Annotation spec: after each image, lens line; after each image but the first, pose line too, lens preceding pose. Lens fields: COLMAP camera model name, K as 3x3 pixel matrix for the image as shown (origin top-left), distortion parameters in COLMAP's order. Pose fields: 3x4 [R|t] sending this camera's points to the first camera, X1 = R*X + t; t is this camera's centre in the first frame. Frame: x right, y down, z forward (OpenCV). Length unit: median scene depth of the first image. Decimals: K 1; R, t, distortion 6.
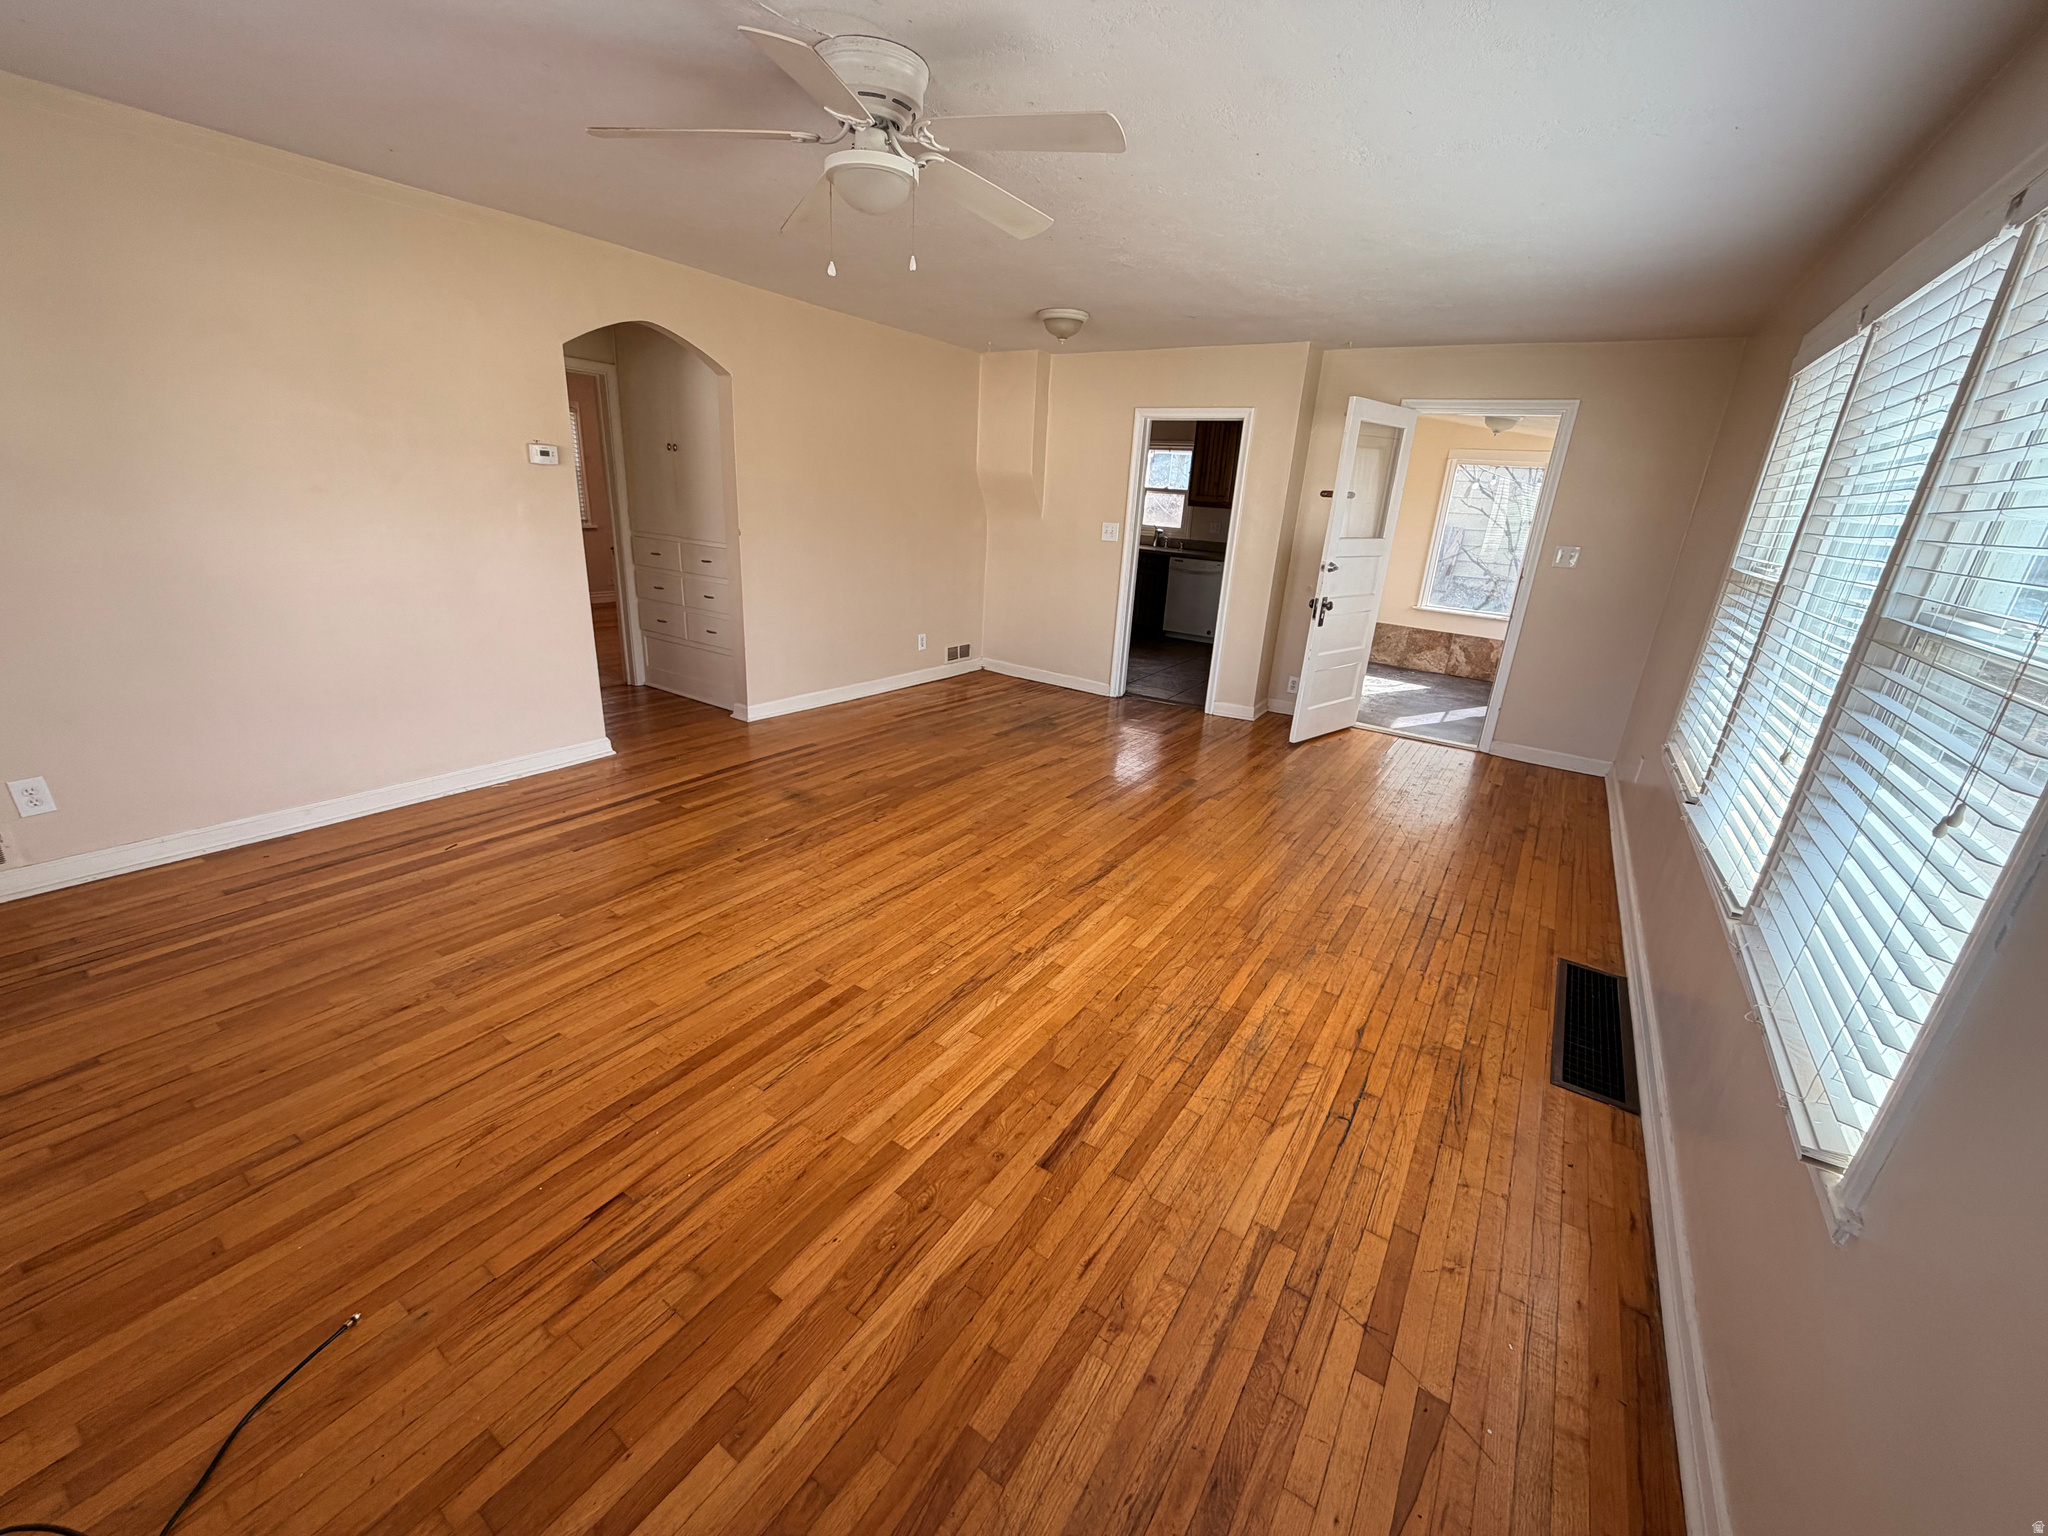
lens RADIAL K [[823.2, 0, 1023.2], [0, 823.2, 772.2], [0, 0, 1]] dist [-0.003859, -0.000292]
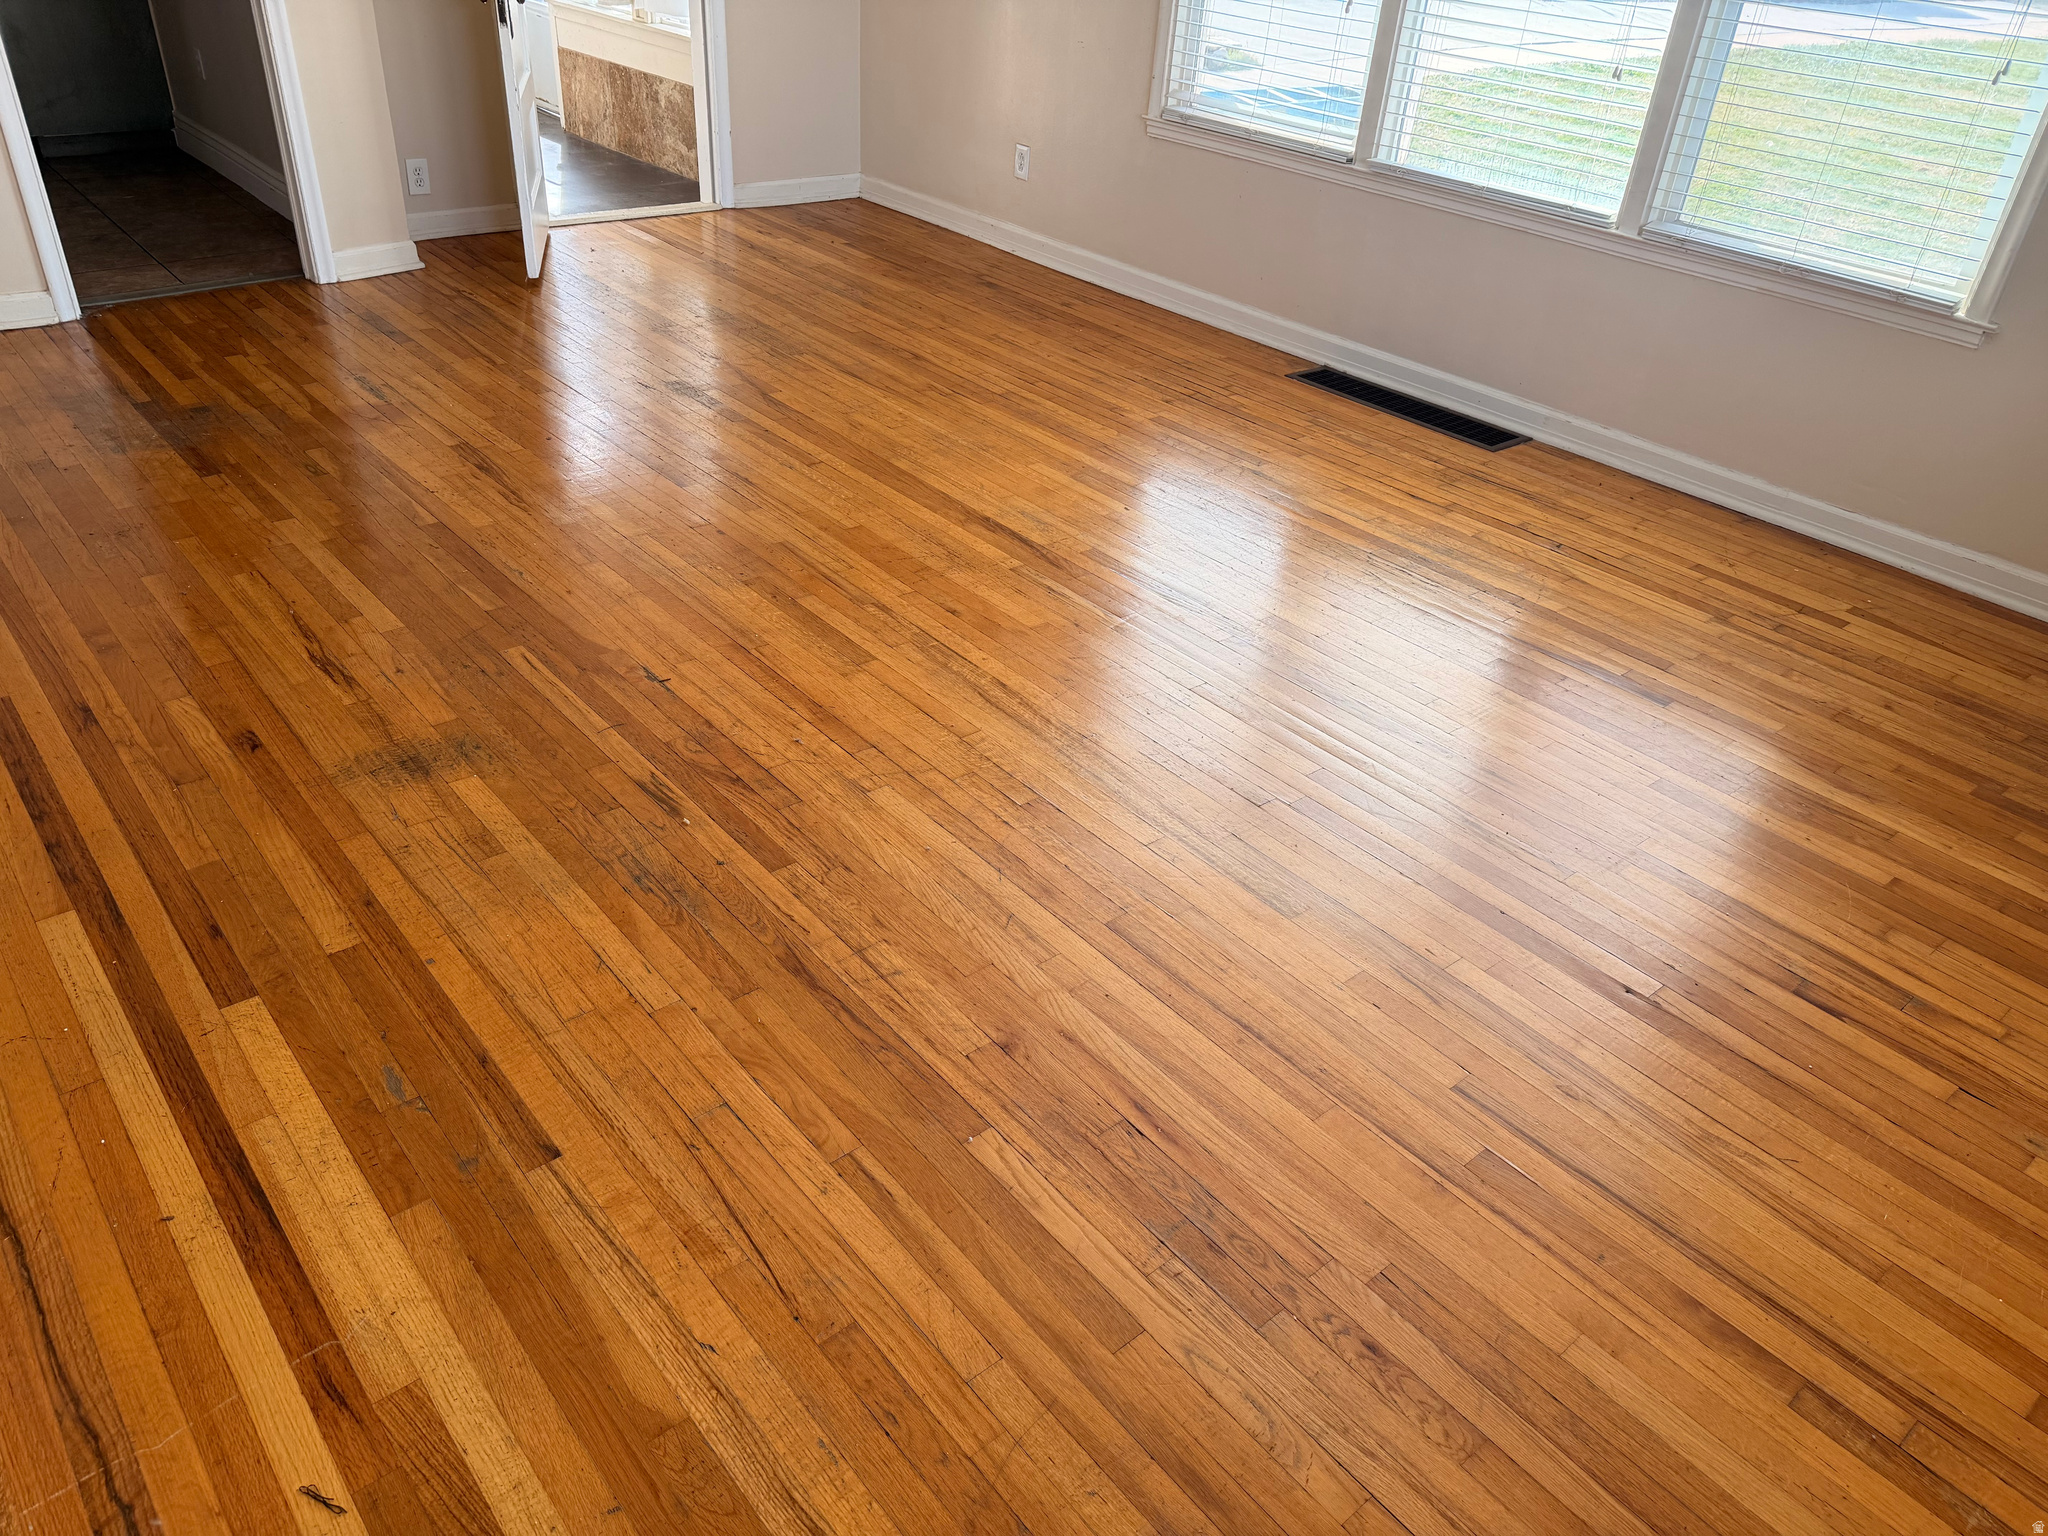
lens RADIAL K [[1437.0, 0, 1026.8], [0, 1437.0, 771.6], [0, 0, 1]] dist [0.026157, -0.005758]
pose [[0.278718, -0.557865, 0.781731, -0.811811], [0.268587, 0.826785, 0.494255, -0.245735], [-0.922050, 0.072205, 0.380276, 0.575603]]
